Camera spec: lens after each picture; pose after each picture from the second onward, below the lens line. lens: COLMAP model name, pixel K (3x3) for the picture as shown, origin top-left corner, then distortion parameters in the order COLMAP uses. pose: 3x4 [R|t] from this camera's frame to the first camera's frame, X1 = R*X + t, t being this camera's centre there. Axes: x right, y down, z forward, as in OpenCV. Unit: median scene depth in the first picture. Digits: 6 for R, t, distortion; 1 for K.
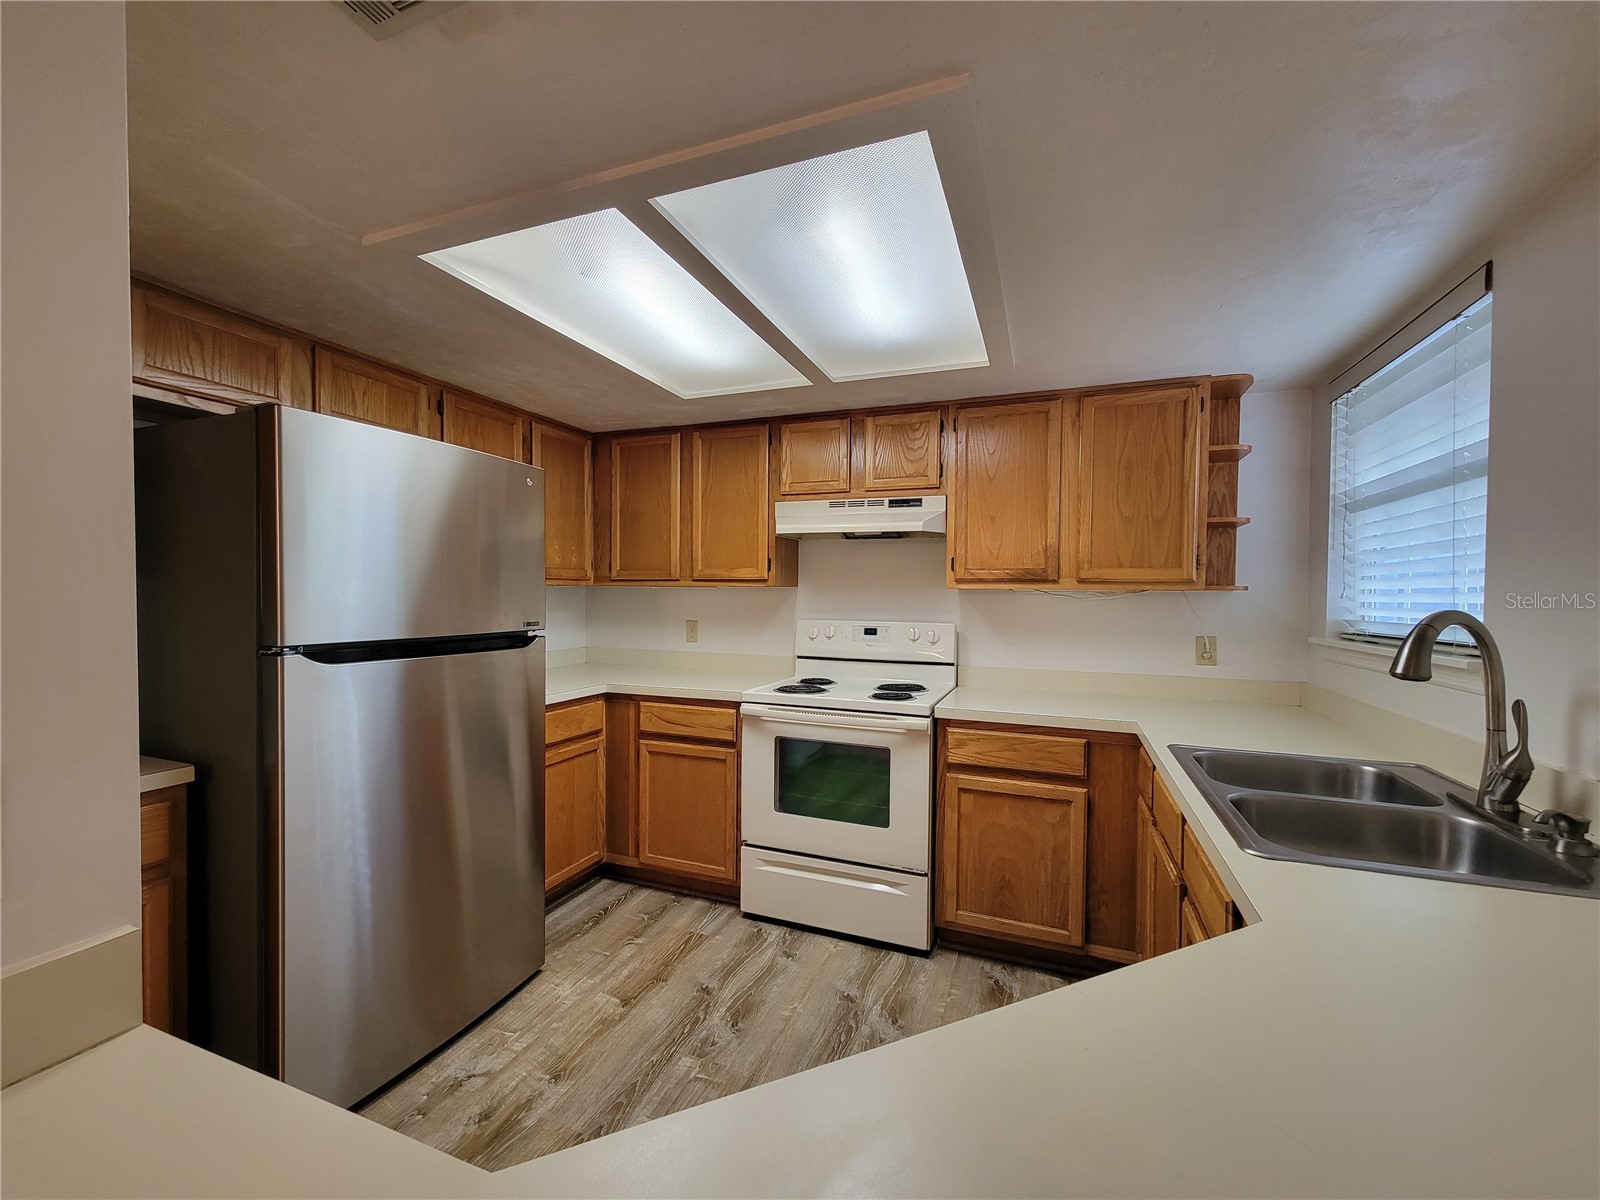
lens RADIAL K [[655.3, 0, 795.9], [0, 655.3, 609.5], [0, 0, 1]] dist [0.002581, -0.000081]
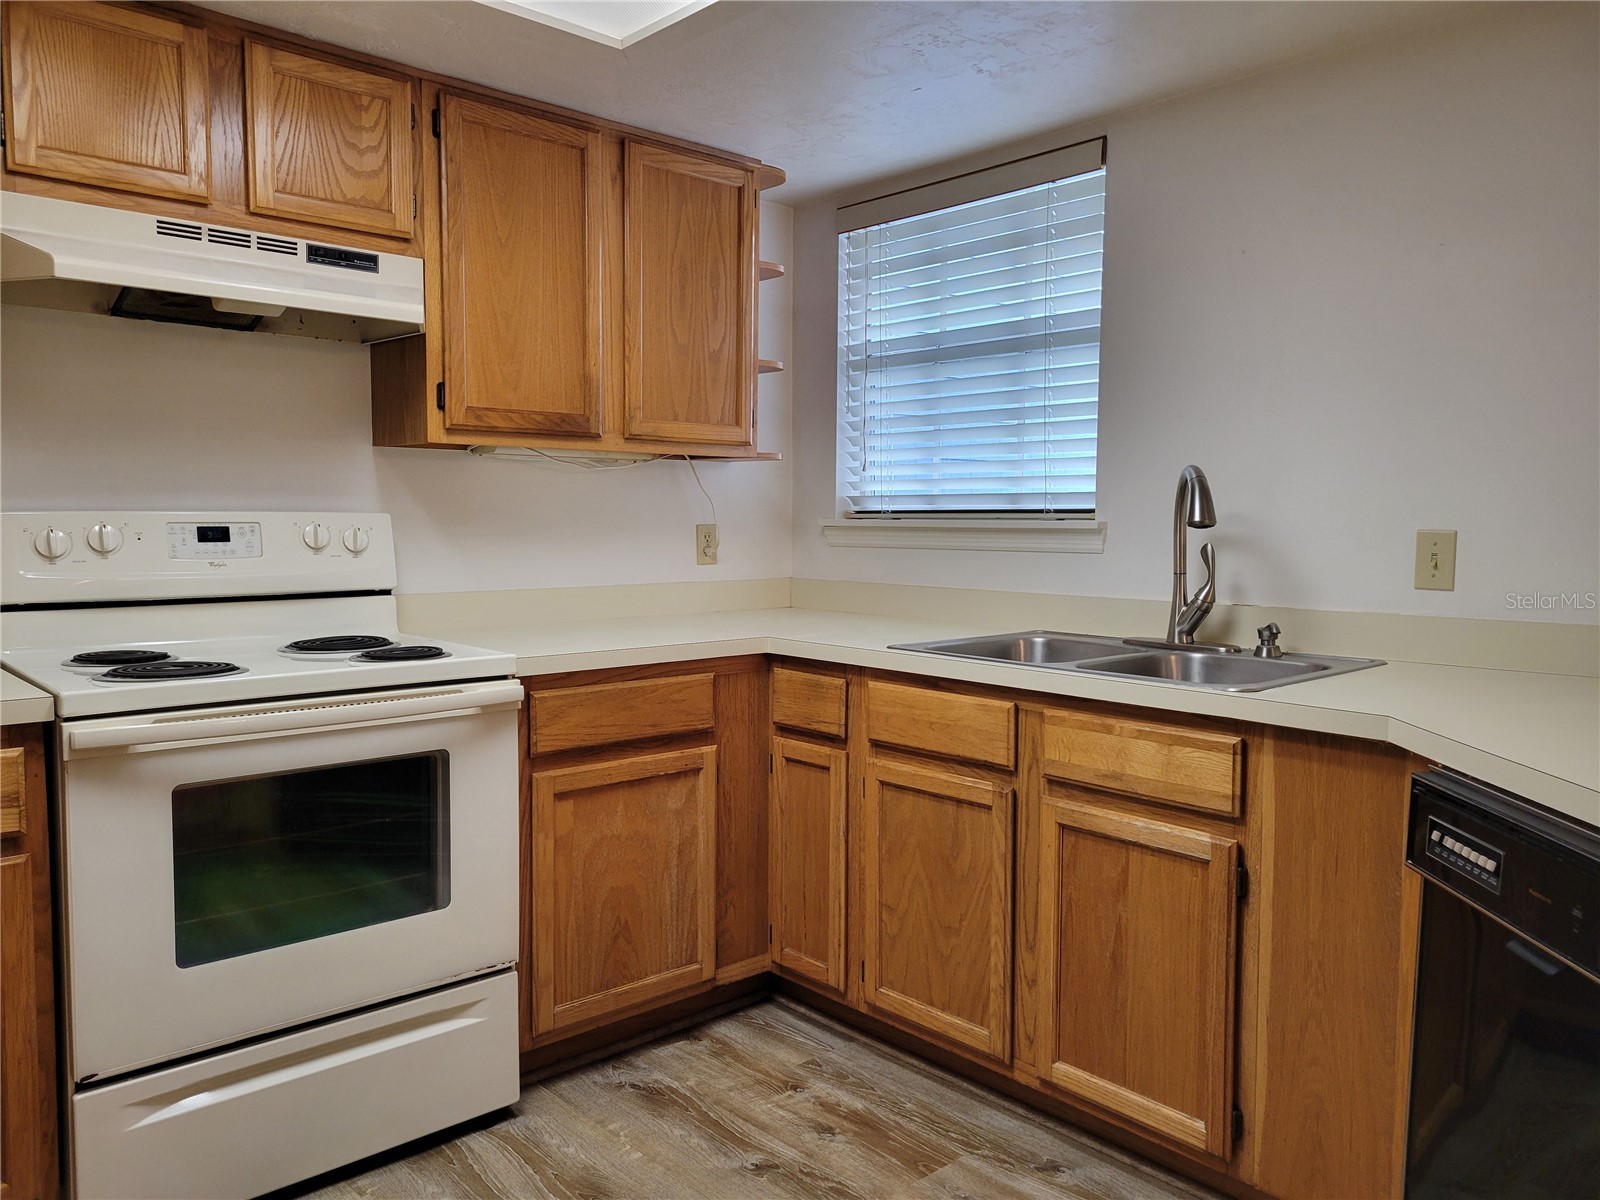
lens RADIAL K [[1192.2, 0, 797.3], [0, 1192.2, 601.3], [0, 0, 1]] dist [0.043128, -0.003417]
pose [[0.447573, -0.074916, 0.891104, -0.539555], [0.019830, 0.997071, 0.073865, 0.032289], [-0.894027, -0.015389, 0.447748, 0.334186]]
